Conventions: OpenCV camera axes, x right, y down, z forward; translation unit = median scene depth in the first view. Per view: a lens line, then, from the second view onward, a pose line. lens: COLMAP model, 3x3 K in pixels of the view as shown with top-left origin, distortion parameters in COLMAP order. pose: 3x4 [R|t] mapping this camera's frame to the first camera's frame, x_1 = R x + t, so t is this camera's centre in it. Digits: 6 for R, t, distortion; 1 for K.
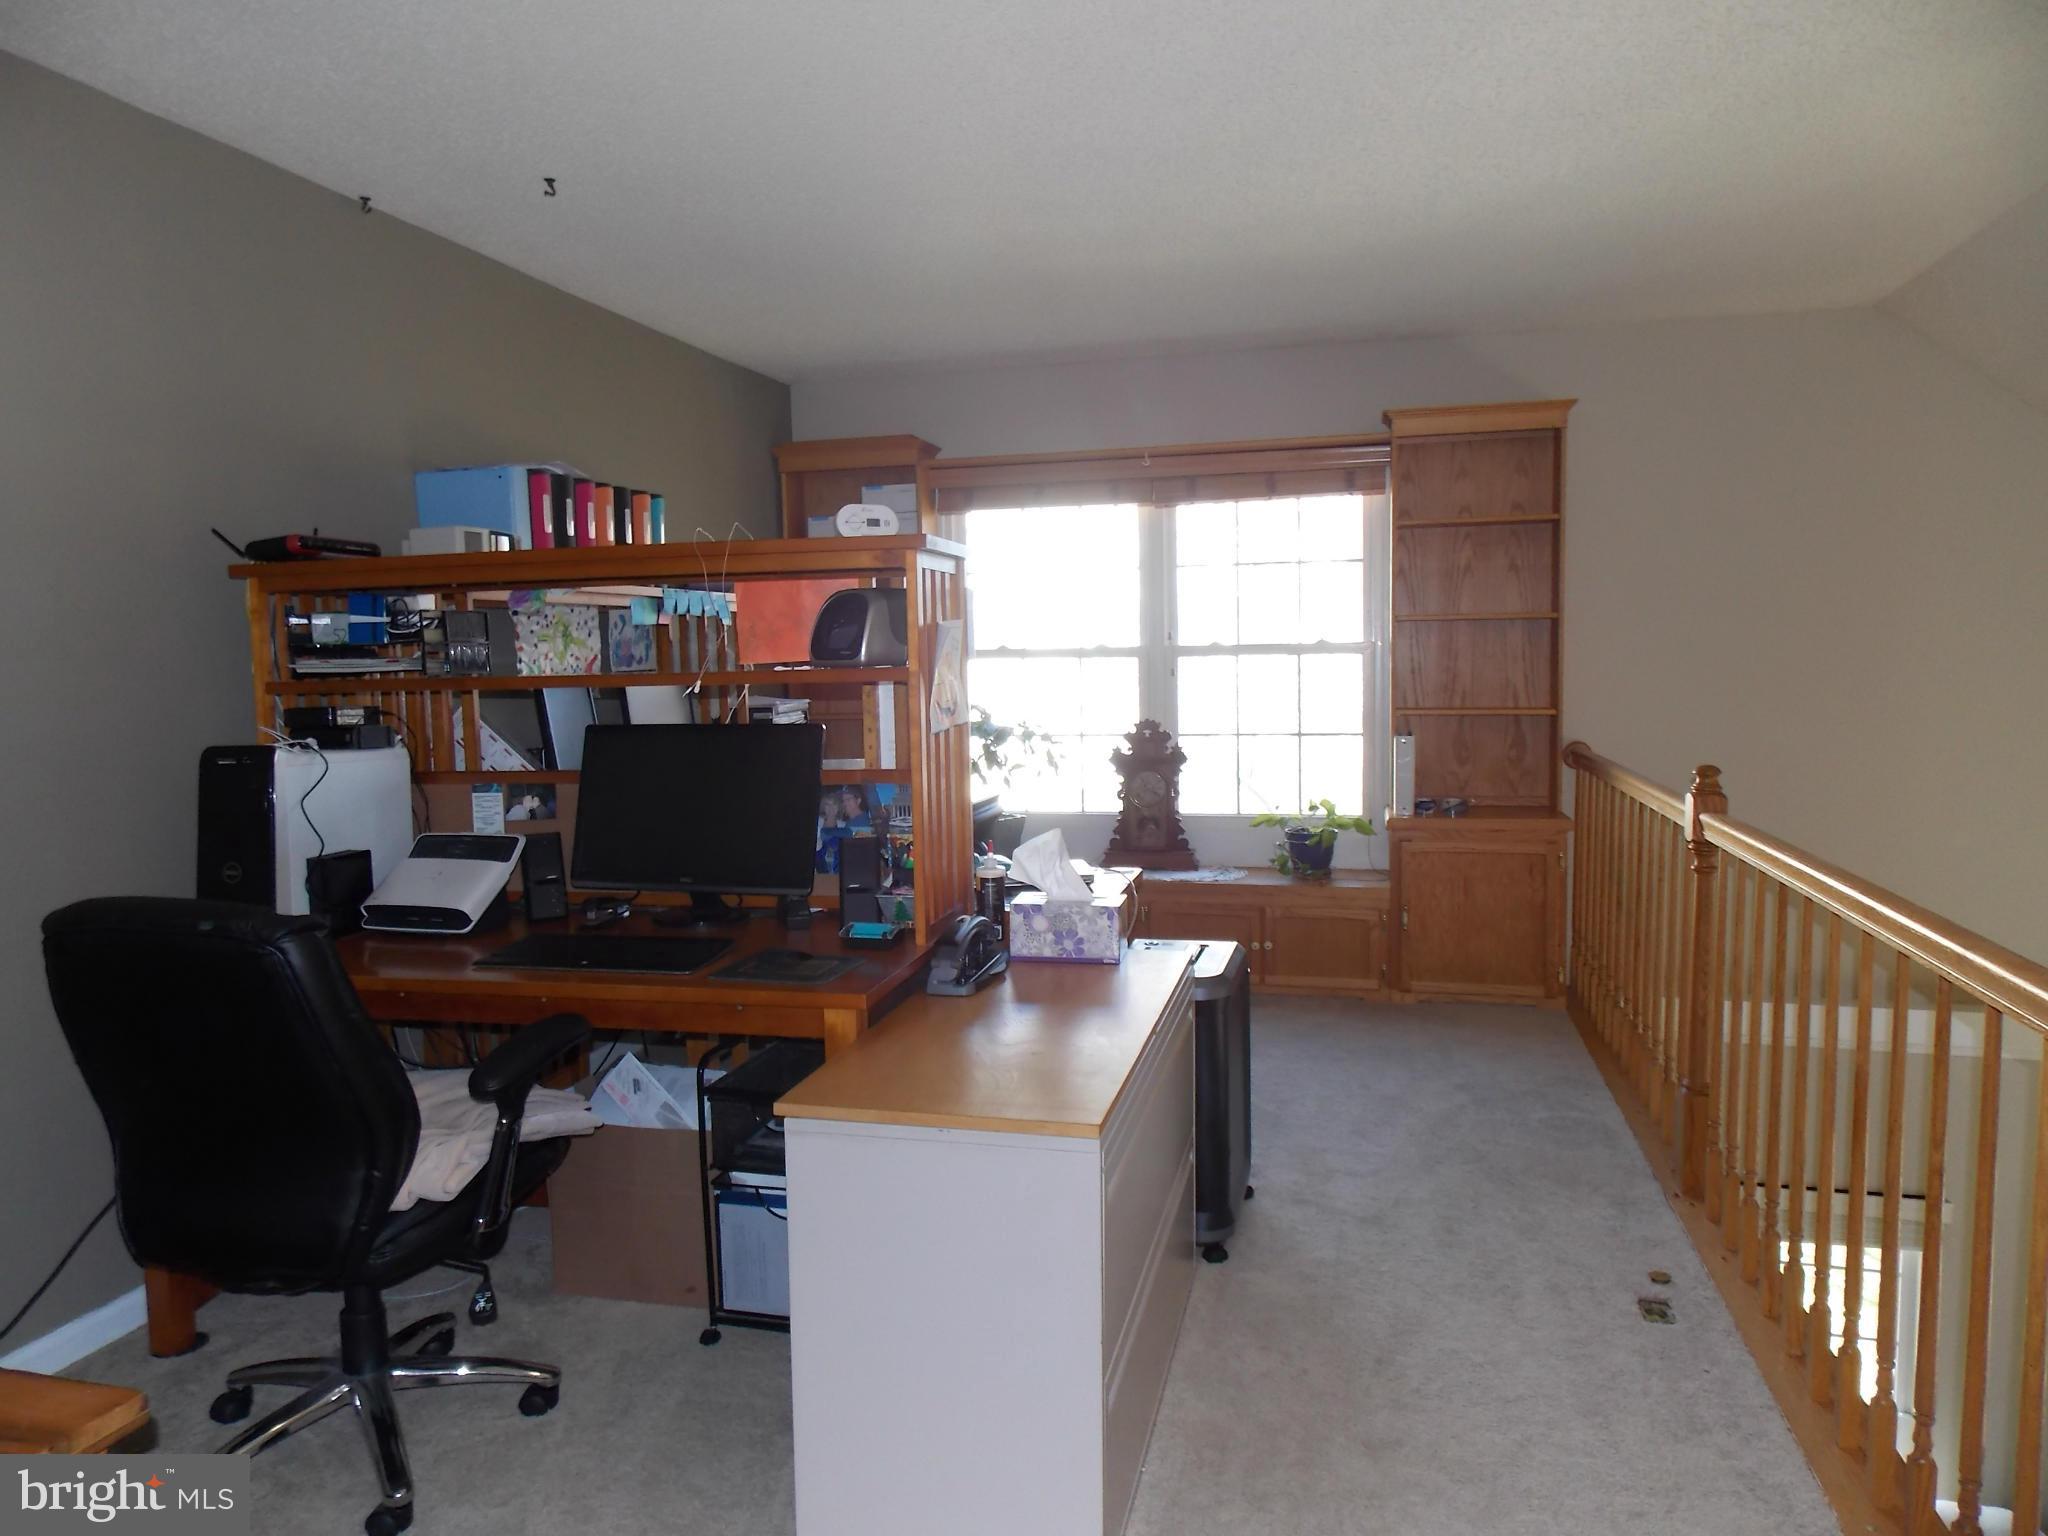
lens RADIAL K [[1350.2, 0, 1025.5], [0, 1350.2, 764.4], [0, 0, 1]] dist [0.016047, -0.007536]
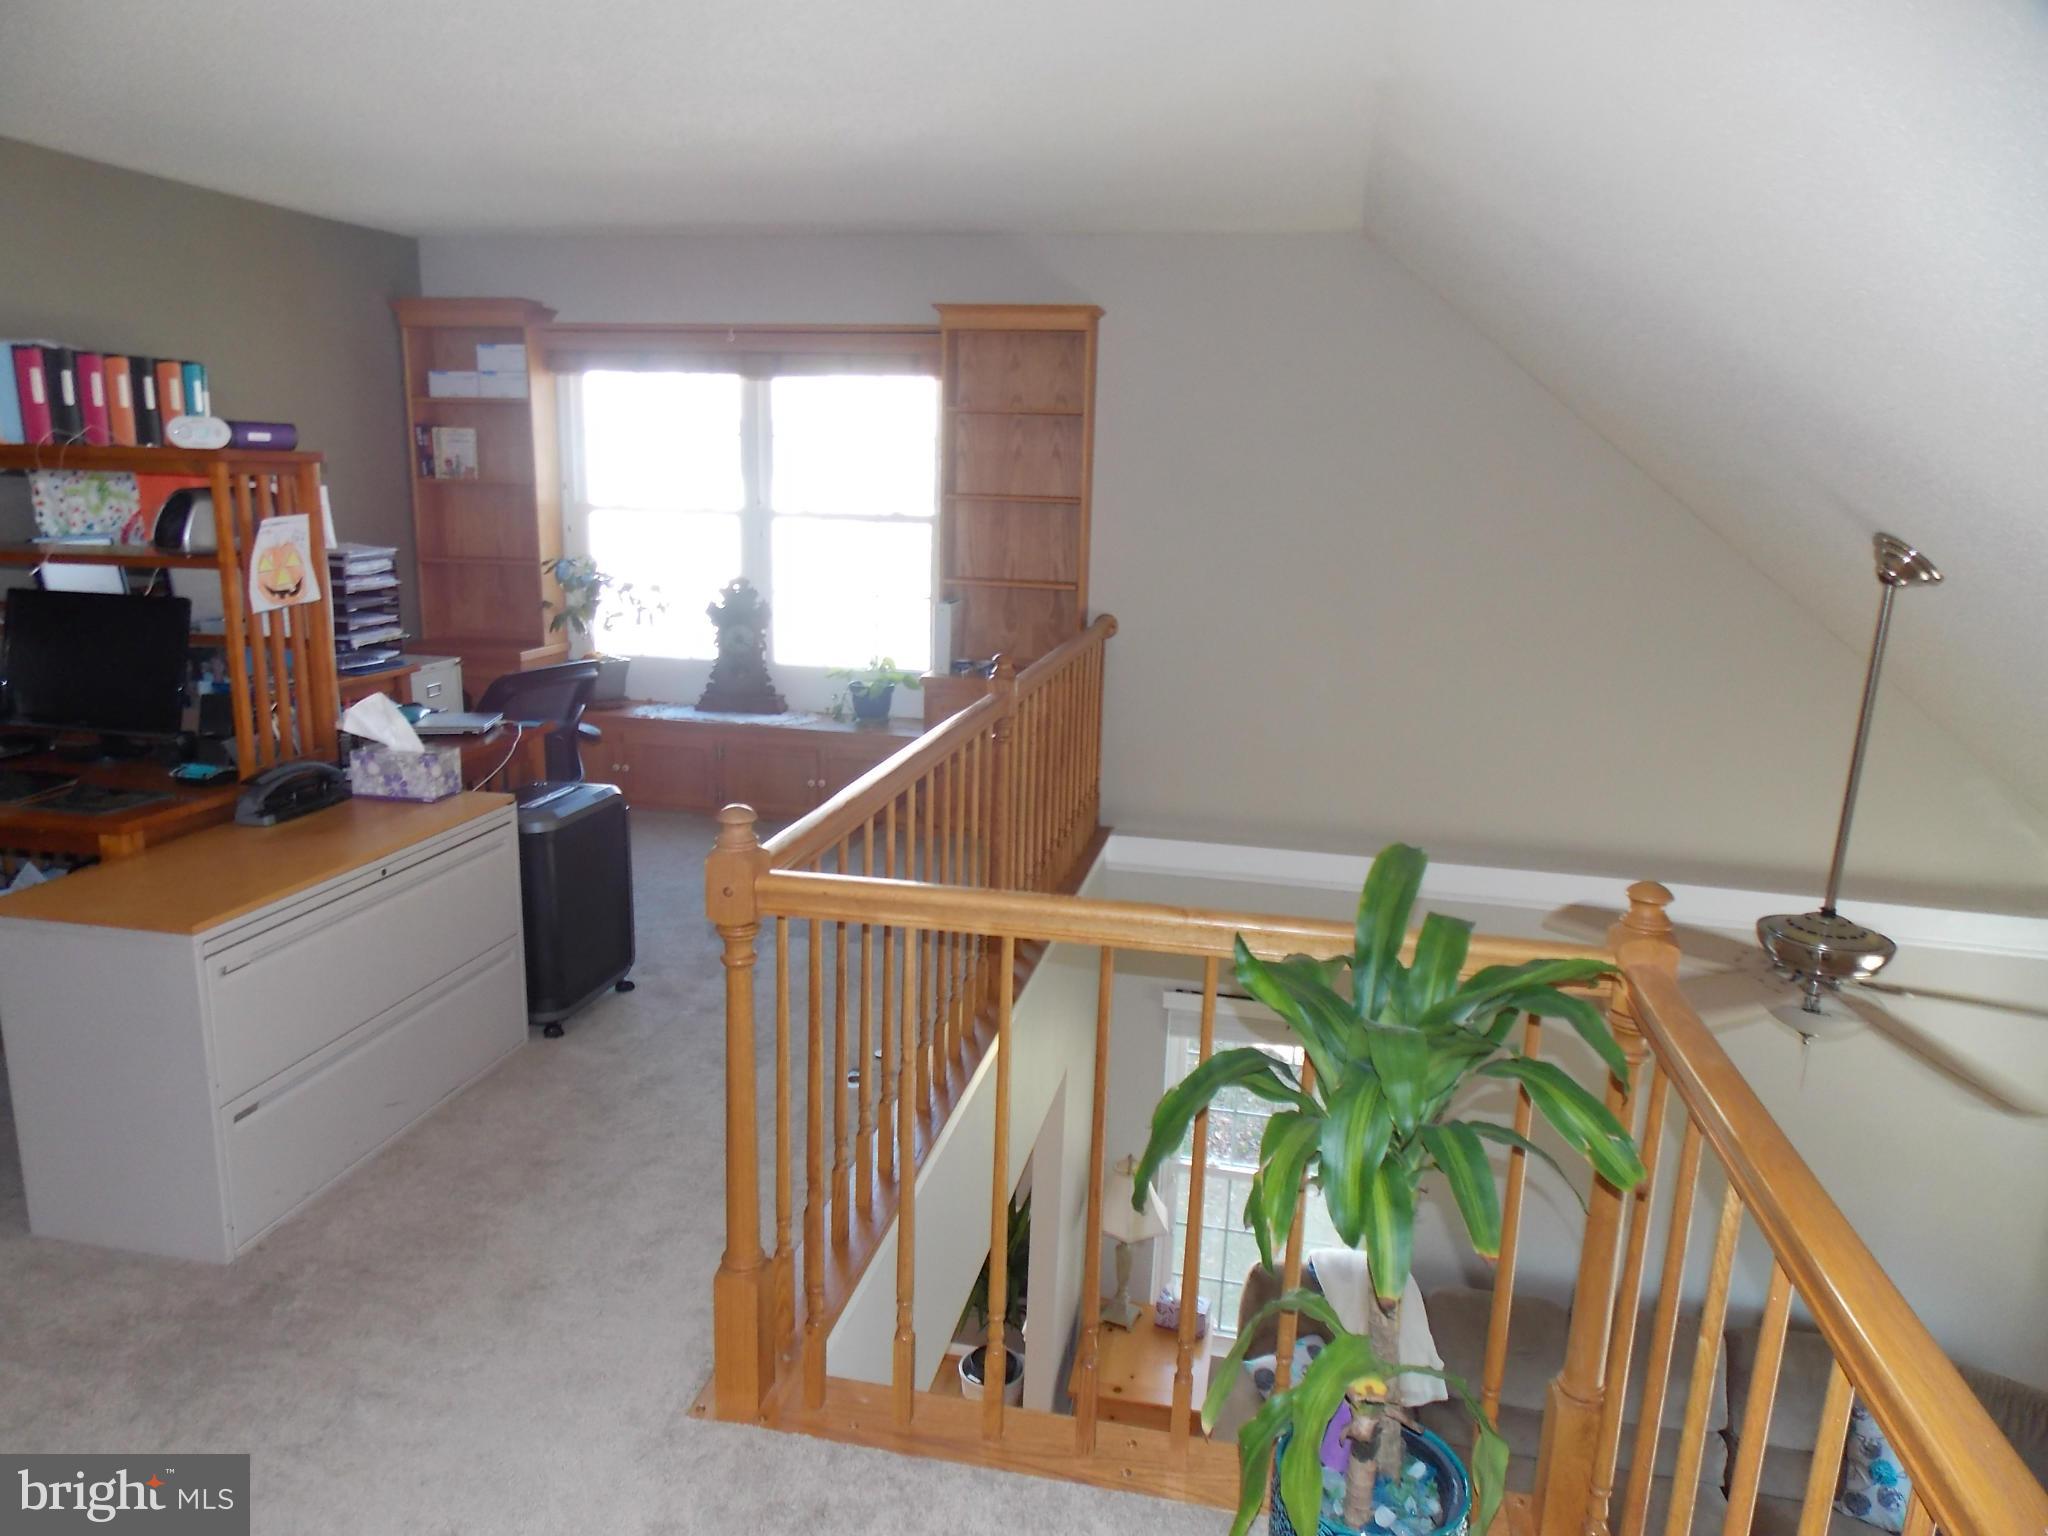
lens RADIAL K [[1350.2, 0, 1024.9], [0, 1350.2, 768.8], [0, 0, 1]] dist [0.016047, -0.007536]
pose [[0.998030, 0.033403, 0.053109, 0.282974], [-0.040318, 0.990029, 0.134971, -0.038324], [-0.048071, -0.136846, 0.989425, -0.133297]]
